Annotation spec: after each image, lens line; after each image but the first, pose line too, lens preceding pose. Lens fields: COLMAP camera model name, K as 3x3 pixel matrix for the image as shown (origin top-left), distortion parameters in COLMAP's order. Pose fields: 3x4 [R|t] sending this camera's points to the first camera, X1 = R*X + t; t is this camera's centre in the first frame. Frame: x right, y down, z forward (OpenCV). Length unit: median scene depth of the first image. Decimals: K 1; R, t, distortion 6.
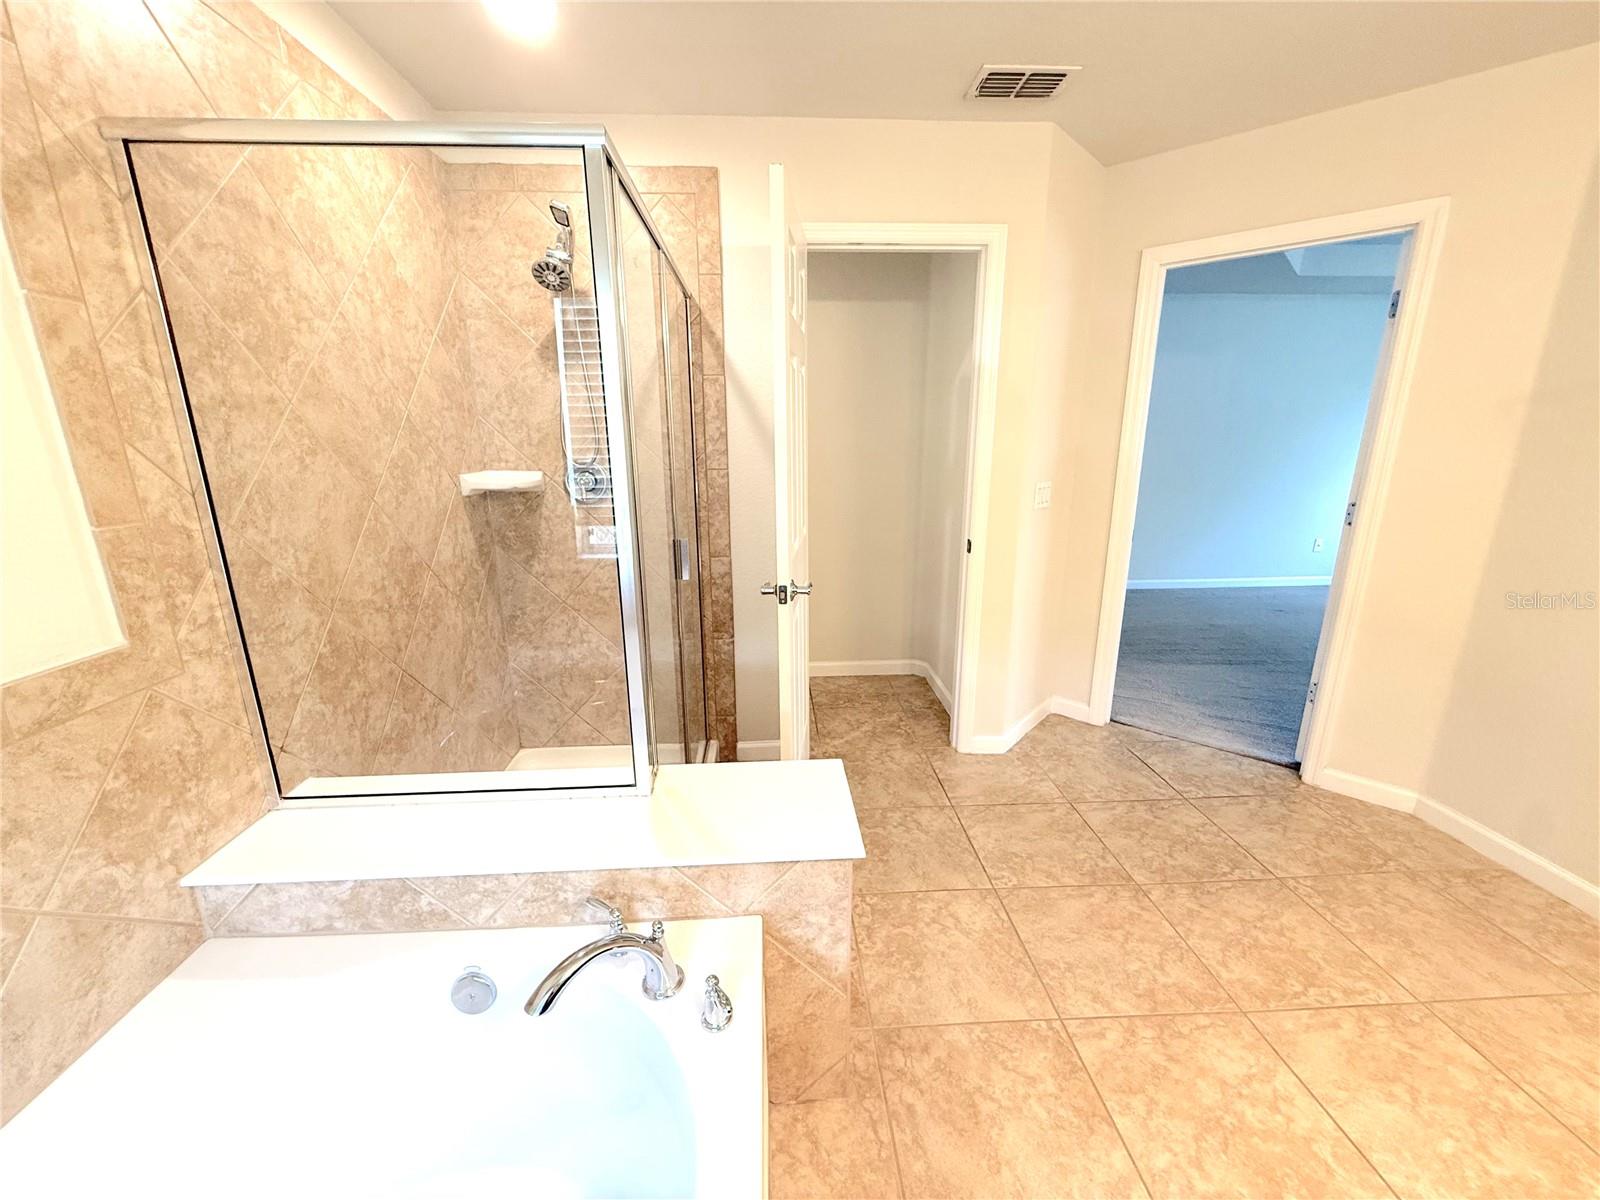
lens RADIAL K [[638.8, 0, 795.4], [0, 638.8, 600.7], [0, 0, 1]] dist [0.000286, -0.000114]
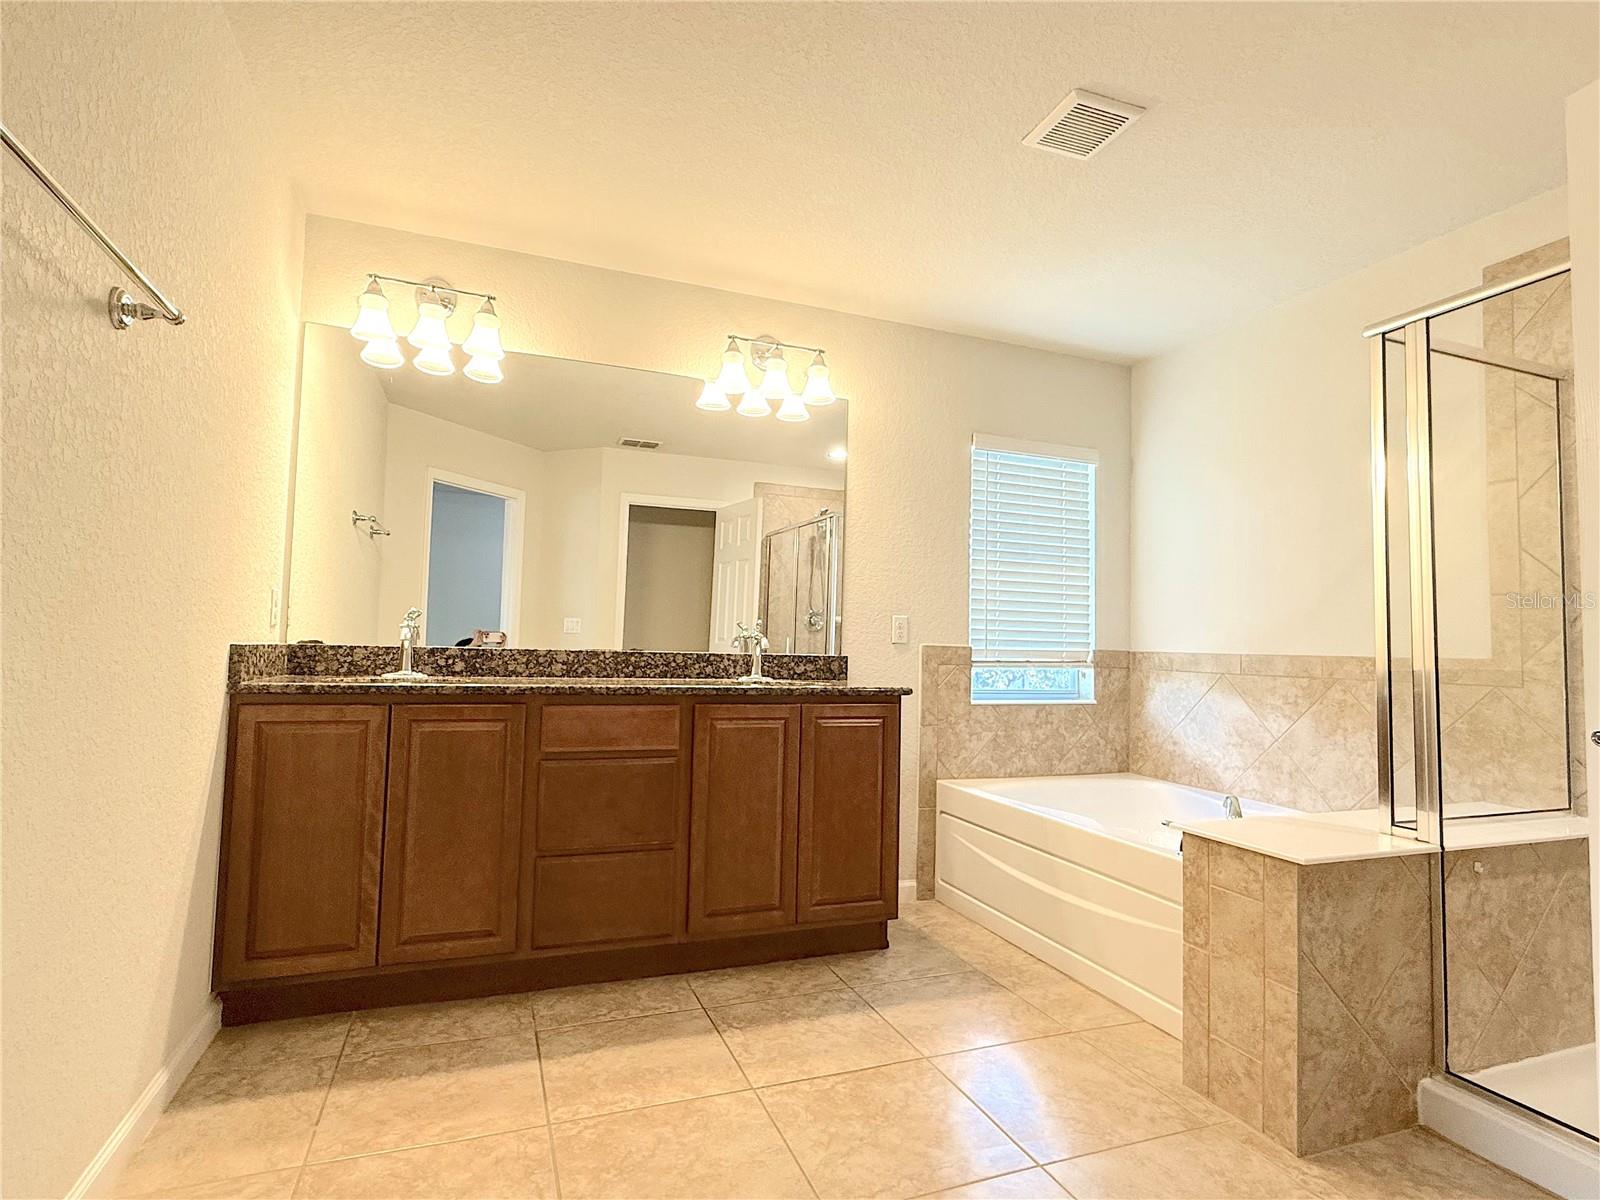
lens RADIAL K [[821.8, 0, 800.0], [0, 821.8, 600.0], [0, 0, 1]] dist [0.001497, -0.000427]
pose [[-0.949601, -0.036624, -0.311316, 1.038067], [-0.099224, 0.977202, 0.187699, -0.226532], [0.297344, 0.209129, -0.931586, 1.696979]]
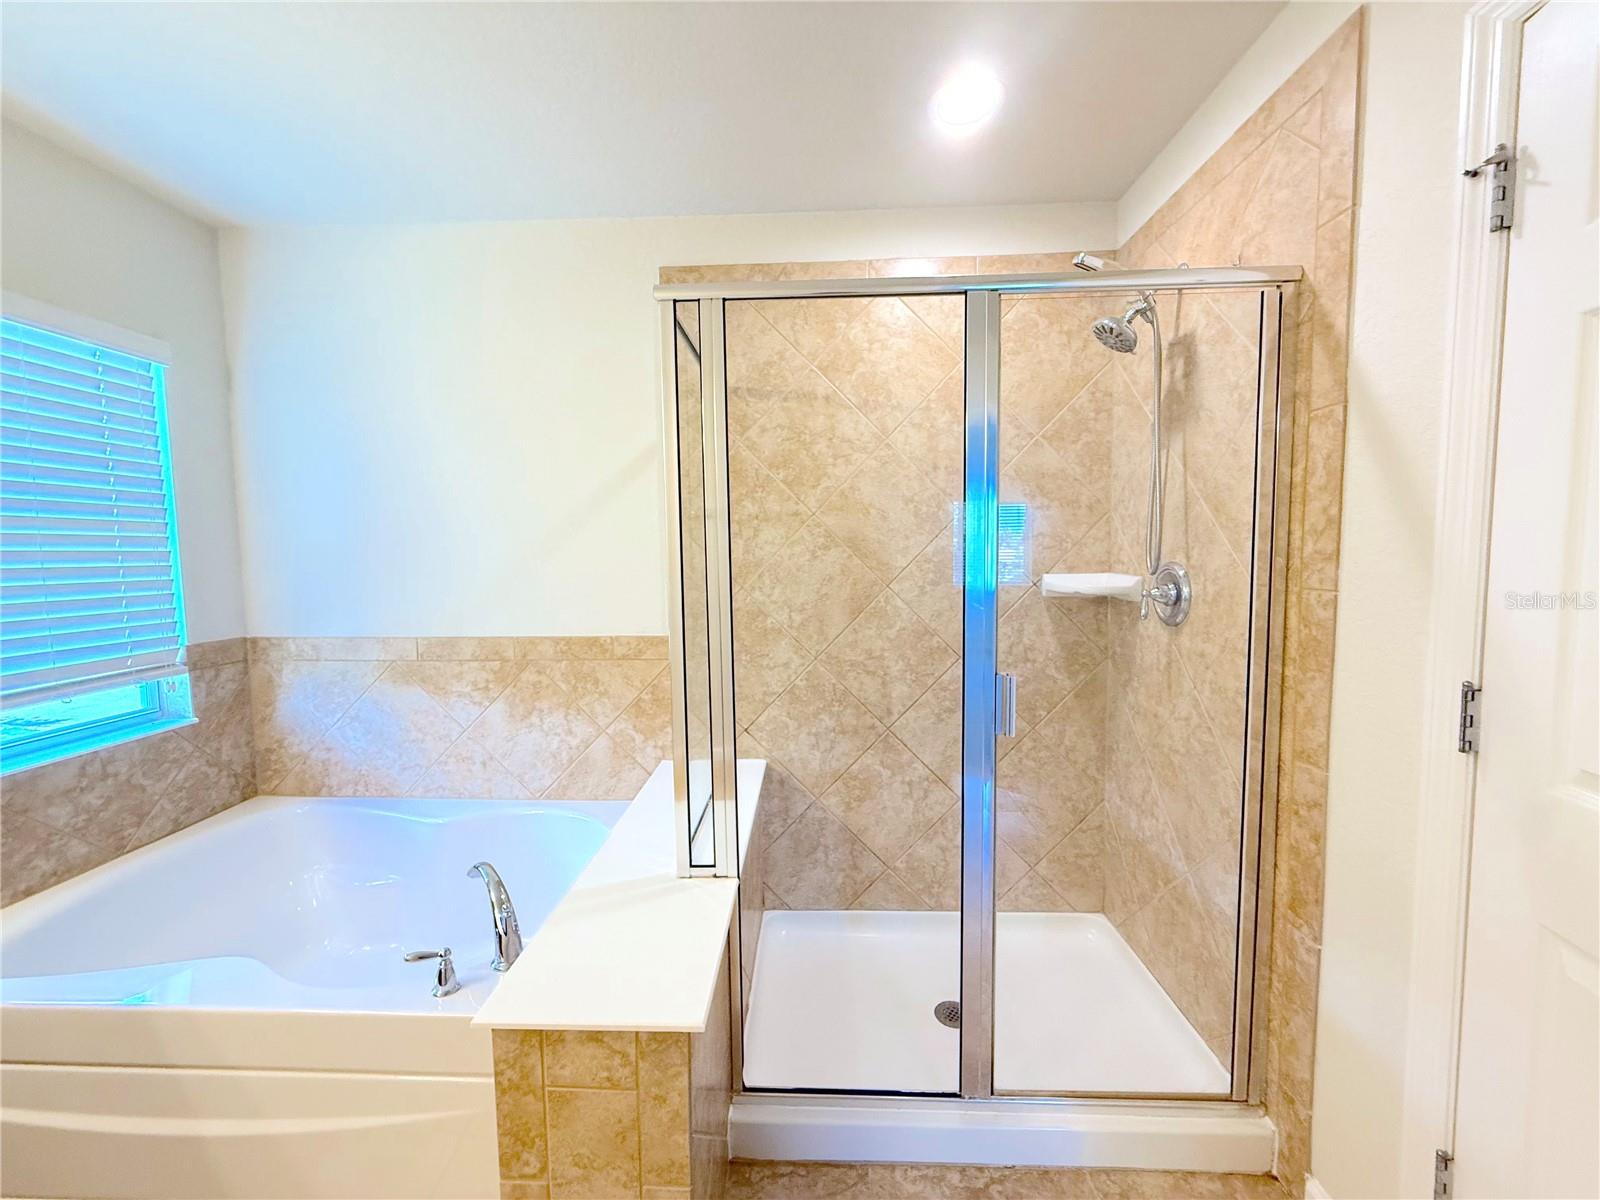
lens RADIAL K [[638.8, 0, 795.4], [0, 638.8, 600.7], [0, 0, 1]] dist [0.000286, -0.000114]
pose [[-0.087207, 0.082763, -0.992746, 0.627808], [-0.242331, 0.964846, 0.101724, -0.230344], [0.966266, 0.249444, -0.064085, 0.988038]]
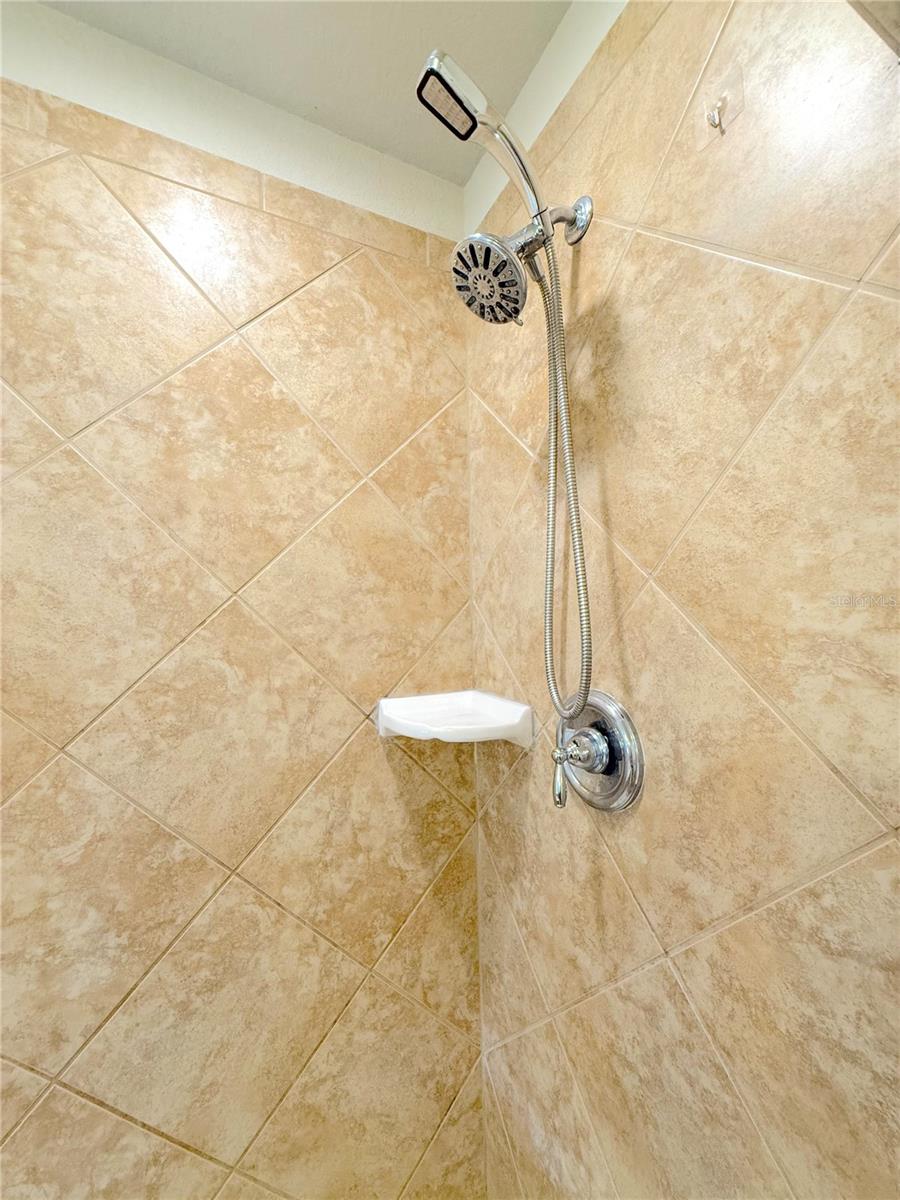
lens RADIAL K [[479.1, 0, 450.1], [0, 479.1, 596.6], [0, 0, 1]] dist [0.000286, -0.000114]
pose [[0.399132, -0.049985, -0.915530, -0.135537], [-0.221000, 0.963830, -0.148969, -0.326809], [0.889861, 0.261790, 0.373649, 1.202939]]
